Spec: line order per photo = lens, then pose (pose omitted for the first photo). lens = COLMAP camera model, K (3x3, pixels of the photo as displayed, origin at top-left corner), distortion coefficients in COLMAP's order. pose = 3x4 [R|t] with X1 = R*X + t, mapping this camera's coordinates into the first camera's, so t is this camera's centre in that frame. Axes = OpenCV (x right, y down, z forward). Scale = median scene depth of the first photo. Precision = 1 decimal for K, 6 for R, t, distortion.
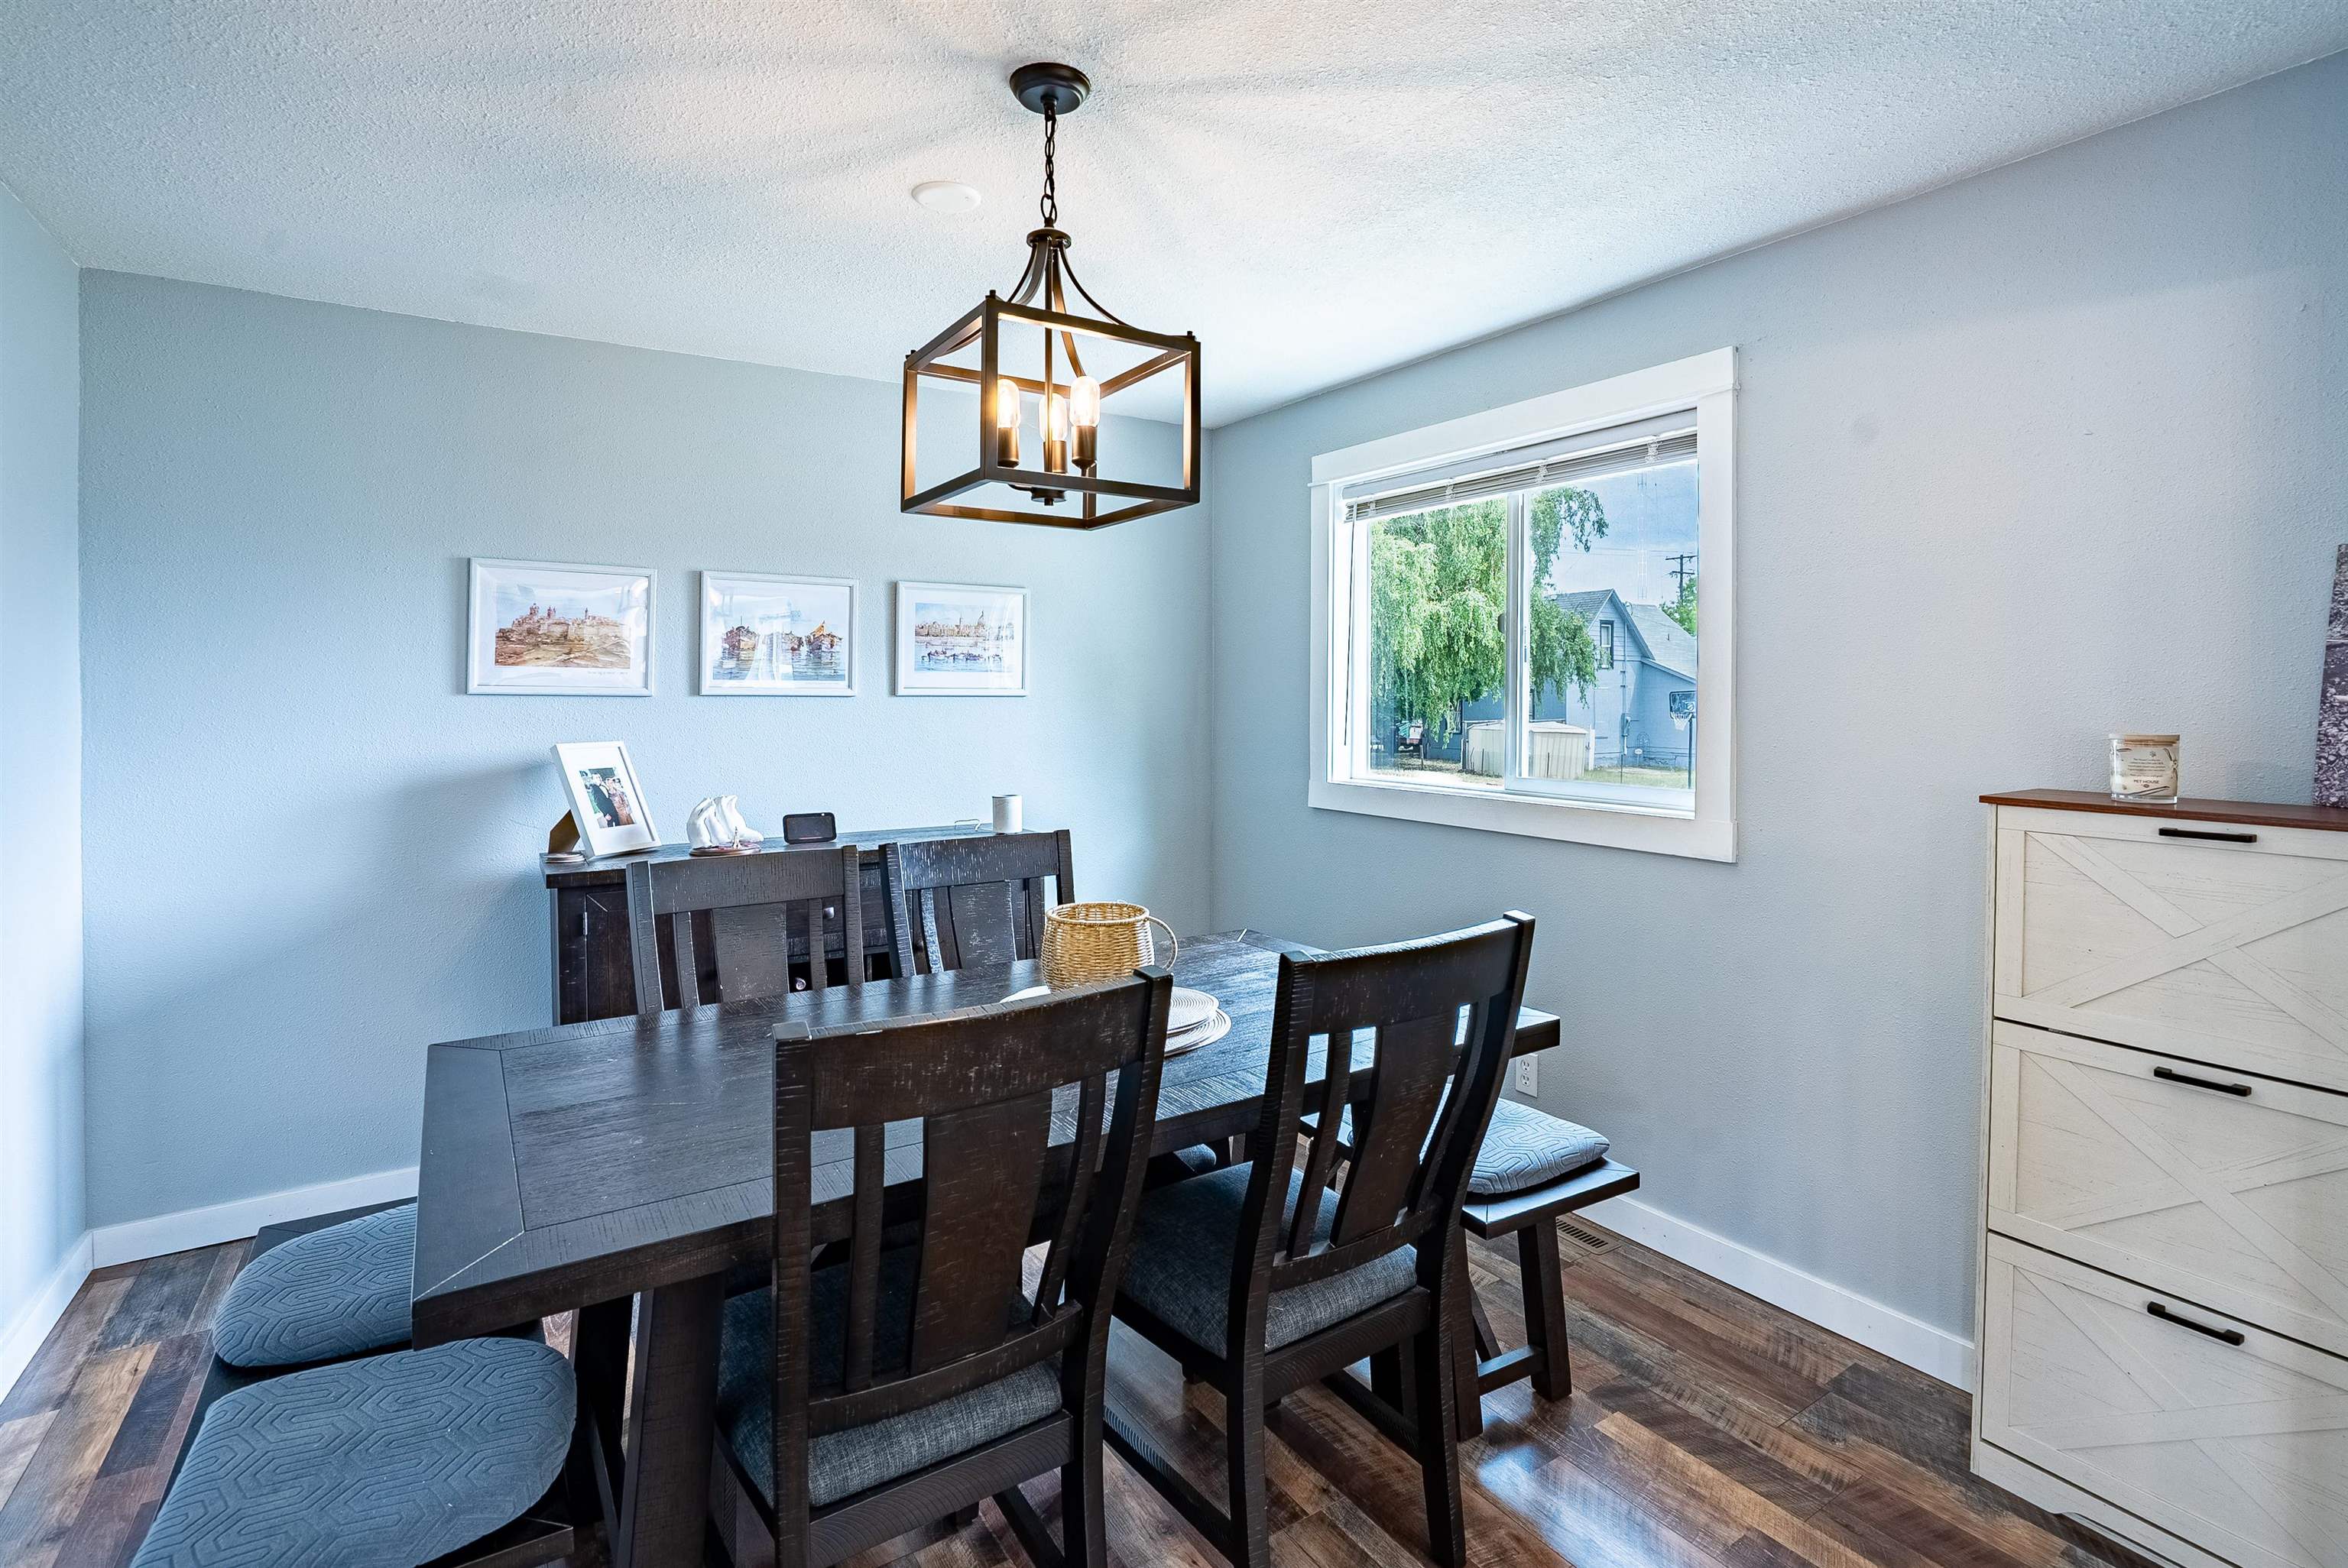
lens RADIAL K [[1135.1, 0, 1195.8], [0, 1135.1, 696.5], [0, 0, 1]] dist [-0.037795, 0.009935]
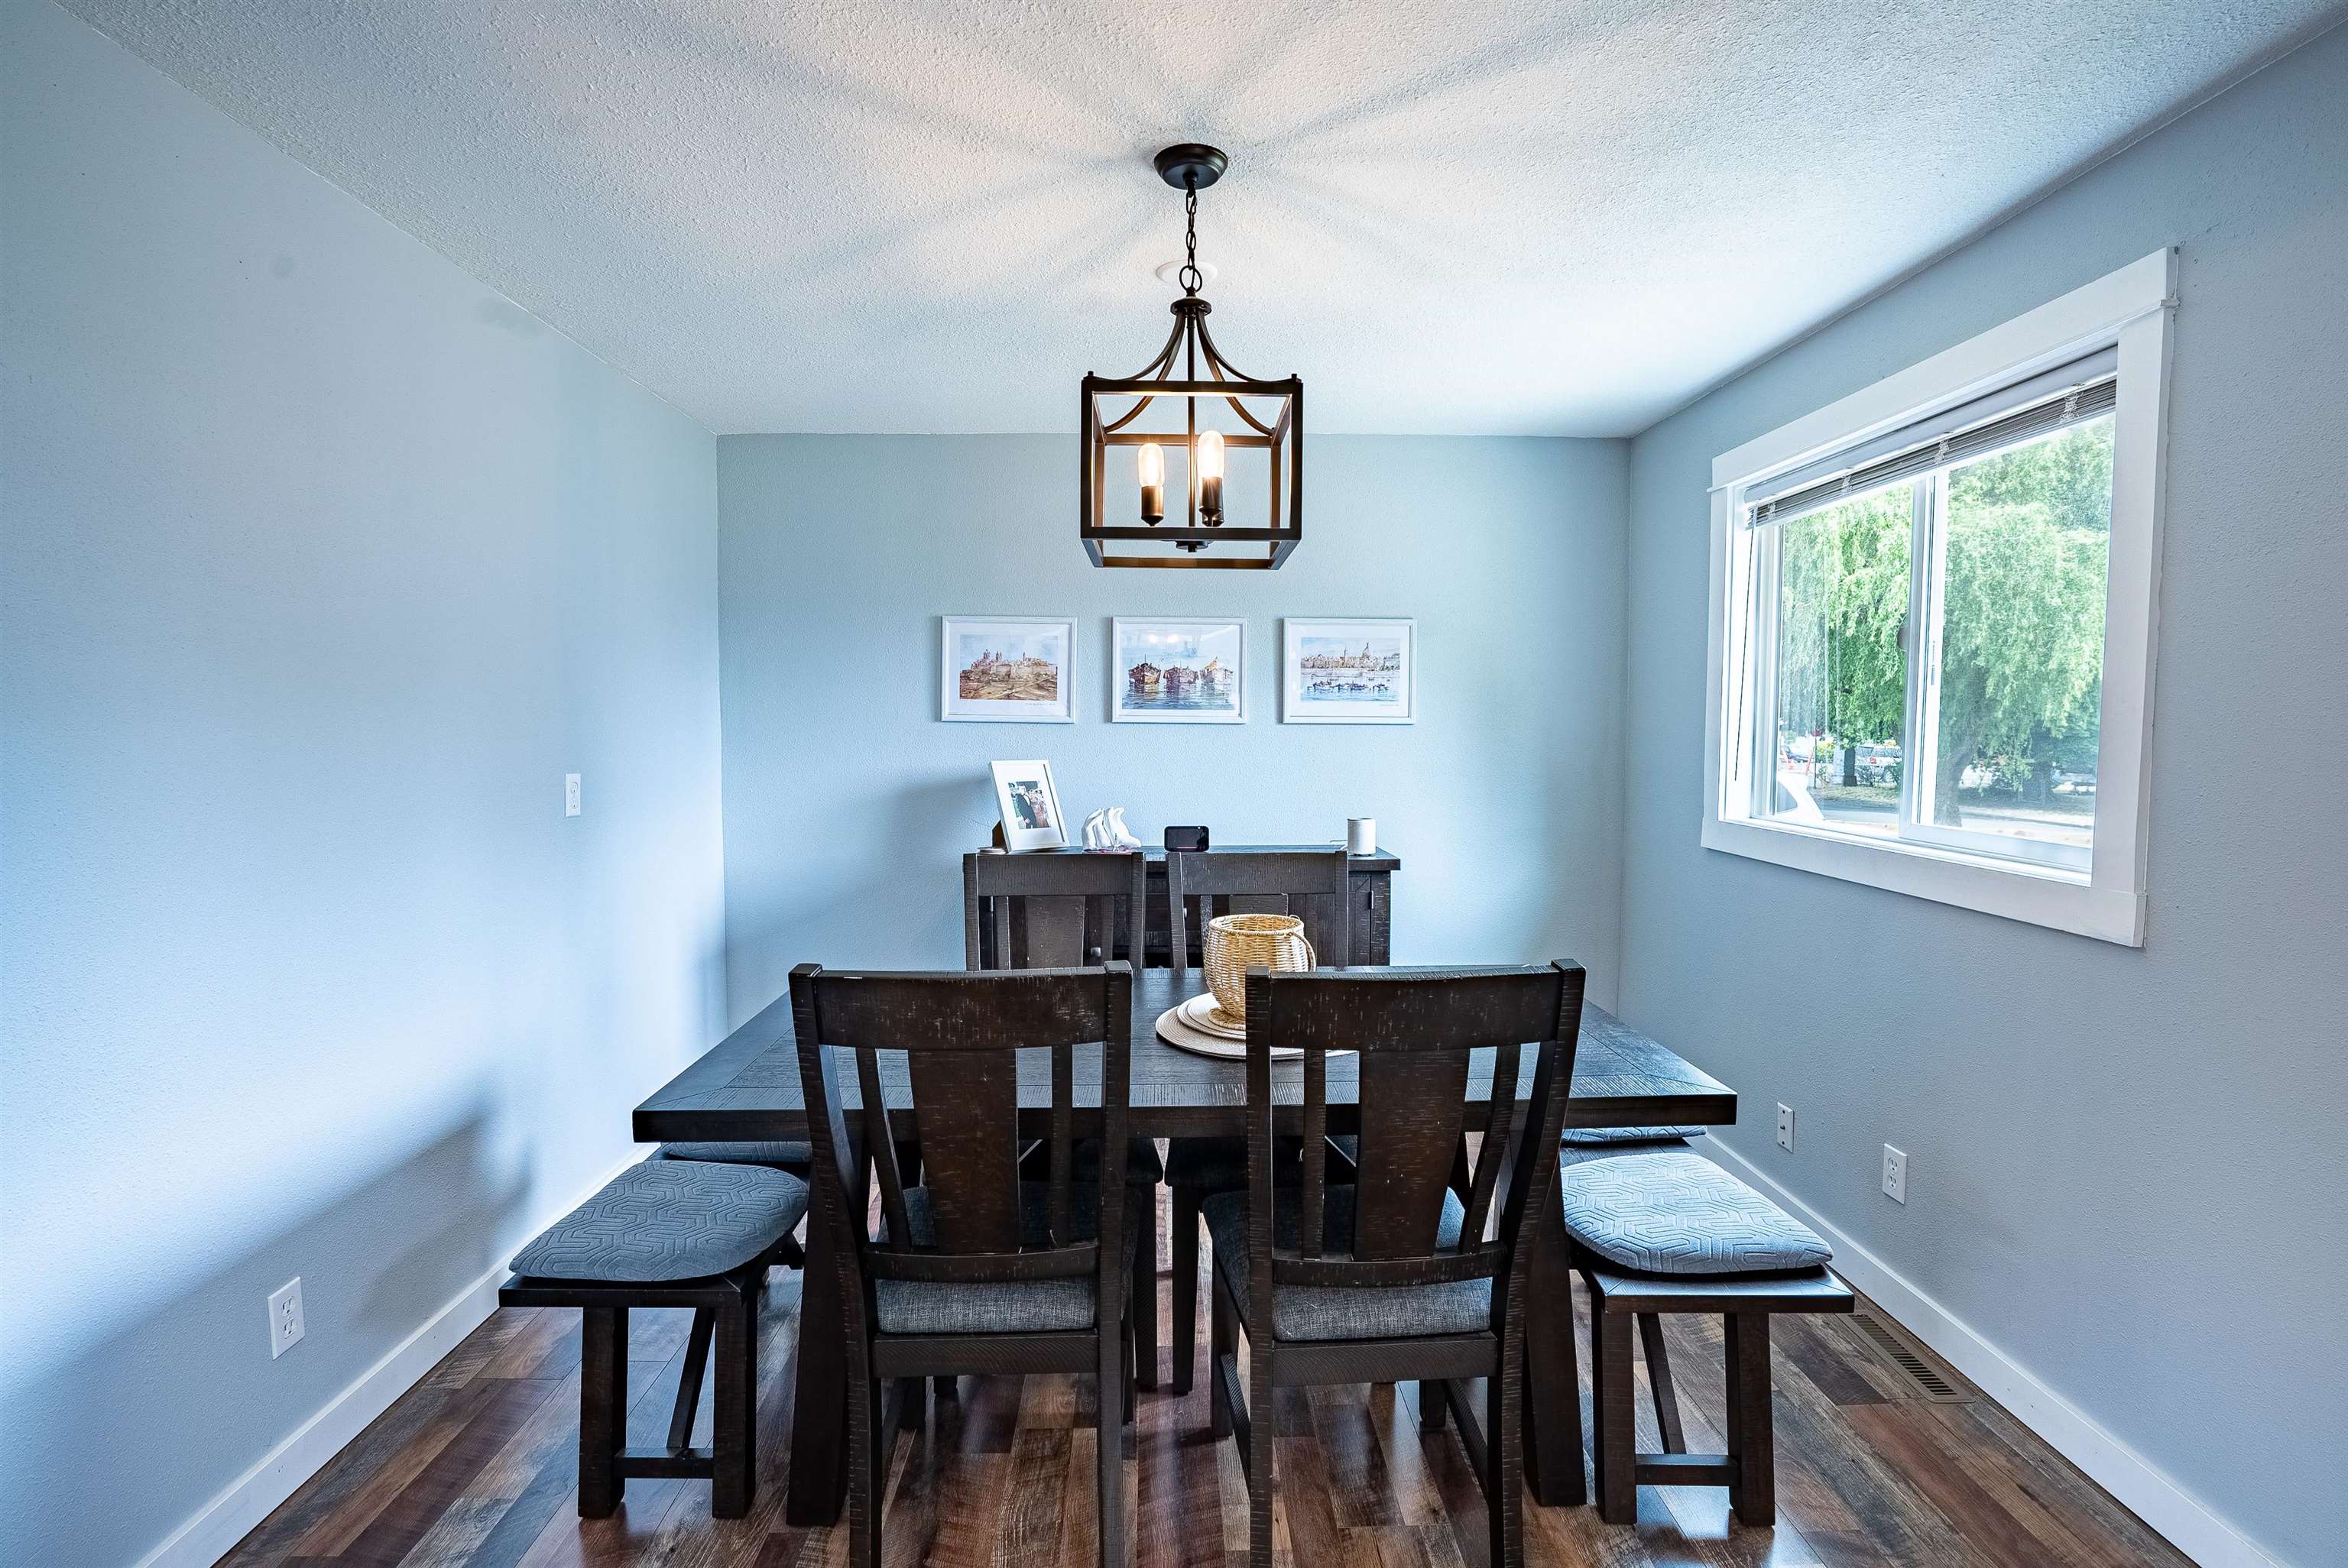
lens RADIAL K [[1135.1, 0, 1210.5], [0, 1135.1, 779.6], [0, 0, 1]] dist [-0.037795, 0.009935]
pose [[0.850987, 0.028927, -0.524389, 0.309820], [-0.003233, 0.998752, 0.049846, -0.001452], [0.525177, -0.040723, 0.850018, 0.039484]]
